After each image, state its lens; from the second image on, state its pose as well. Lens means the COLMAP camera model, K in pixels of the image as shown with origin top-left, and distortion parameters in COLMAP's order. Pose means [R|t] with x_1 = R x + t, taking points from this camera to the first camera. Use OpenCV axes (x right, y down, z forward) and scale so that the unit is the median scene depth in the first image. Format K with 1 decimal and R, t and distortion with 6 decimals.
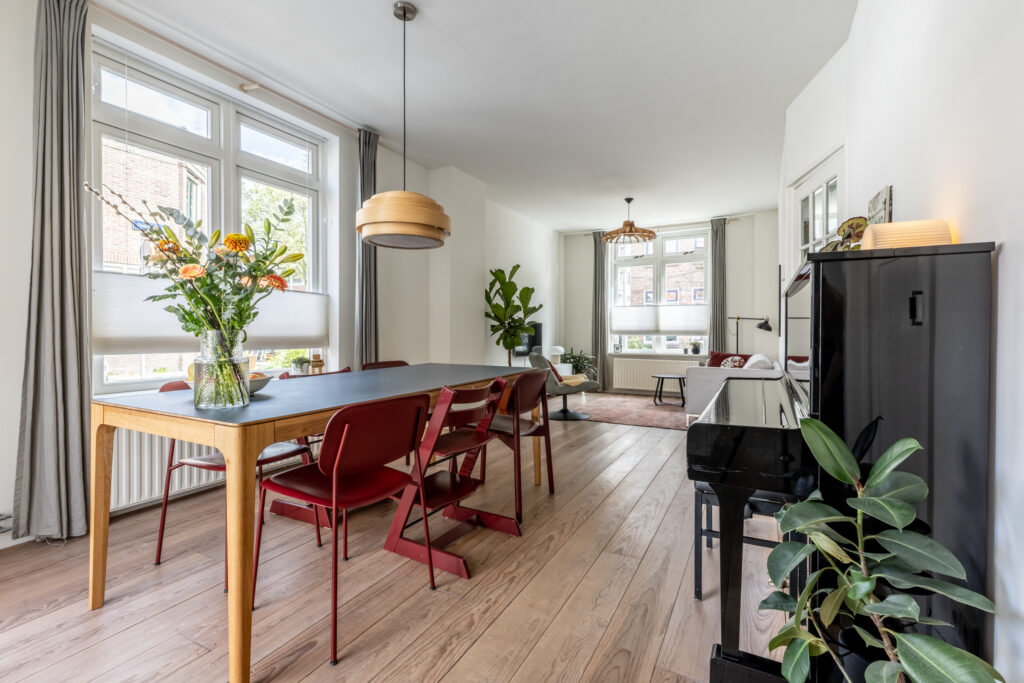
lens RADIAL K [[464.1, 0, 514.1], [0, 464.1, 335.4], [0, 0, 1]] dist [0.002888, 0.000310]
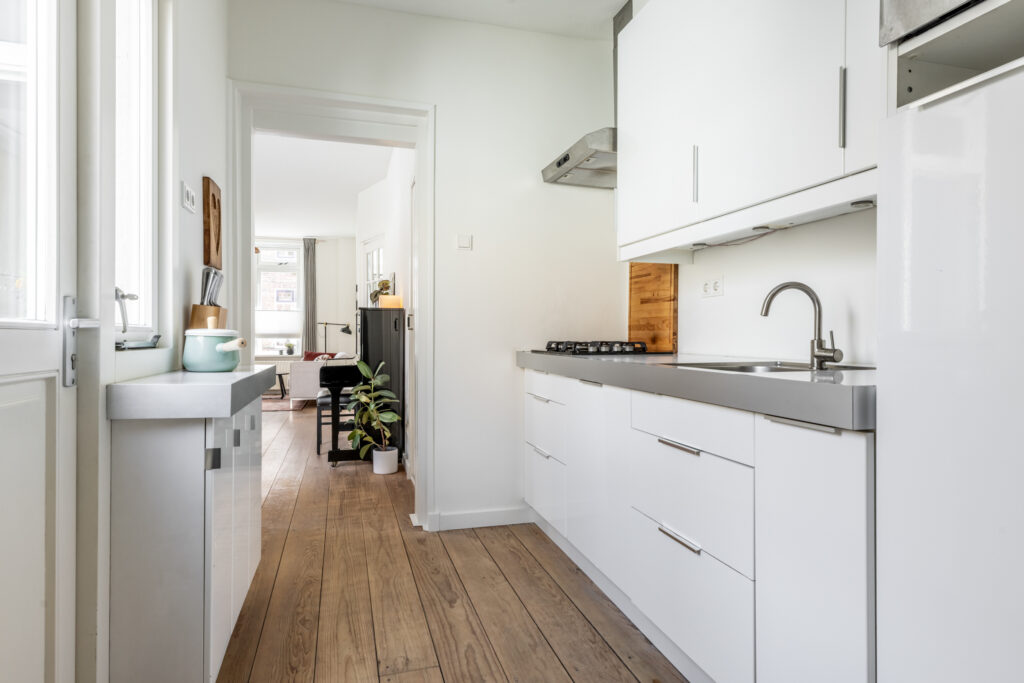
lens RADIAL K [[580.4, 0, 512.7], [0, 580.4, 339.7], [0, 0, 1]] dist [0.002322, -0.000024]
pose [[0.715466, -0.004313, 0.698634, -0.215709], [0.006227, 0.999981, -0.000203, 0.008033], [-0.698620, 0.004495, 0.715479, -0.400804]]
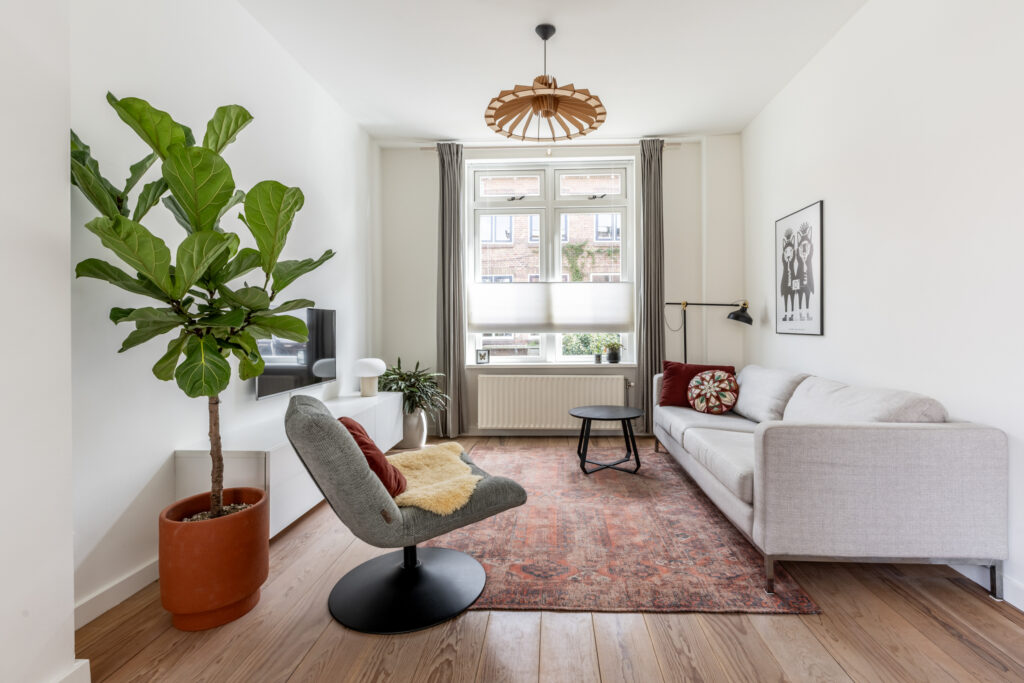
lens RADIAL K [[464.1, 0, 538.9], [0, 464.1, 321.9], [0, 0, 1]] dist [0.002888, 0.000310]
pose [[0.894898, -0.005335, 0.446238, 0.037393], [0.011770, 0.999863, -0.011650, -0.007831], [-0.446115, 0.015678, 0.894838, 0.534624]]
